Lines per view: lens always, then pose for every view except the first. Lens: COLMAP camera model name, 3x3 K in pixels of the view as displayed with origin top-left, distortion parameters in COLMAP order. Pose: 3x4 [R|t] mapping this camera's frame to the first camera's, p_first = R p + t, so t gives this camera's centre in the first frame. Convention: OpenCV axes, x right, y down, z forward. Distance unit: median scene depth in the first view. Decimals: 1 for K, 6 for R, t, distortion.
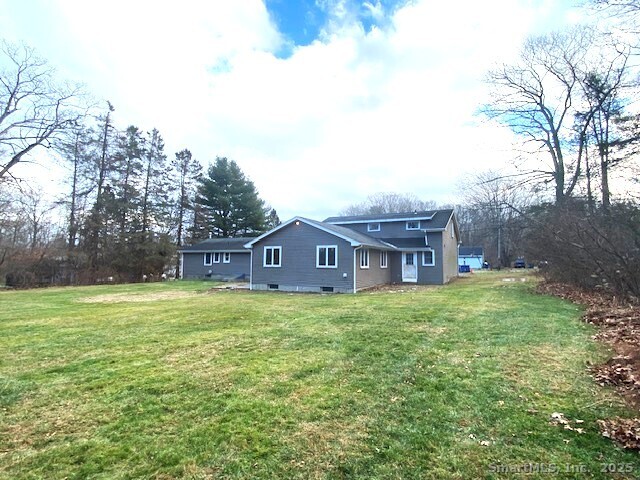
lens RADIAL K [[325.9, 0, 318.8], [0, 325.9, 242.5], [0, 0, 1]] dist [0.017877, -0.019351]
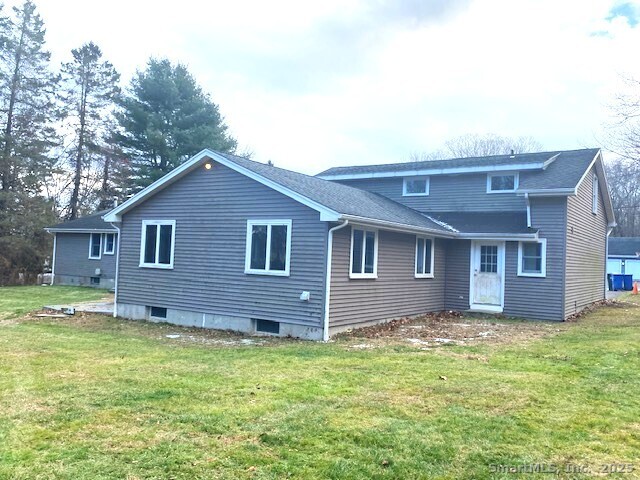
lens RADIAL K [[550.5, 0, 320.0], [0, 550.5, 240.0], [0, 0, 1]] dist [-0.007766, -0.005303]
pose [[0.995732, 0.028506, -0.087776, 0.112502], [-0.026193, 0.999282, 0.027385, 0.010546], [0.088494, -0.024969, 0.995764, 0.238564]]
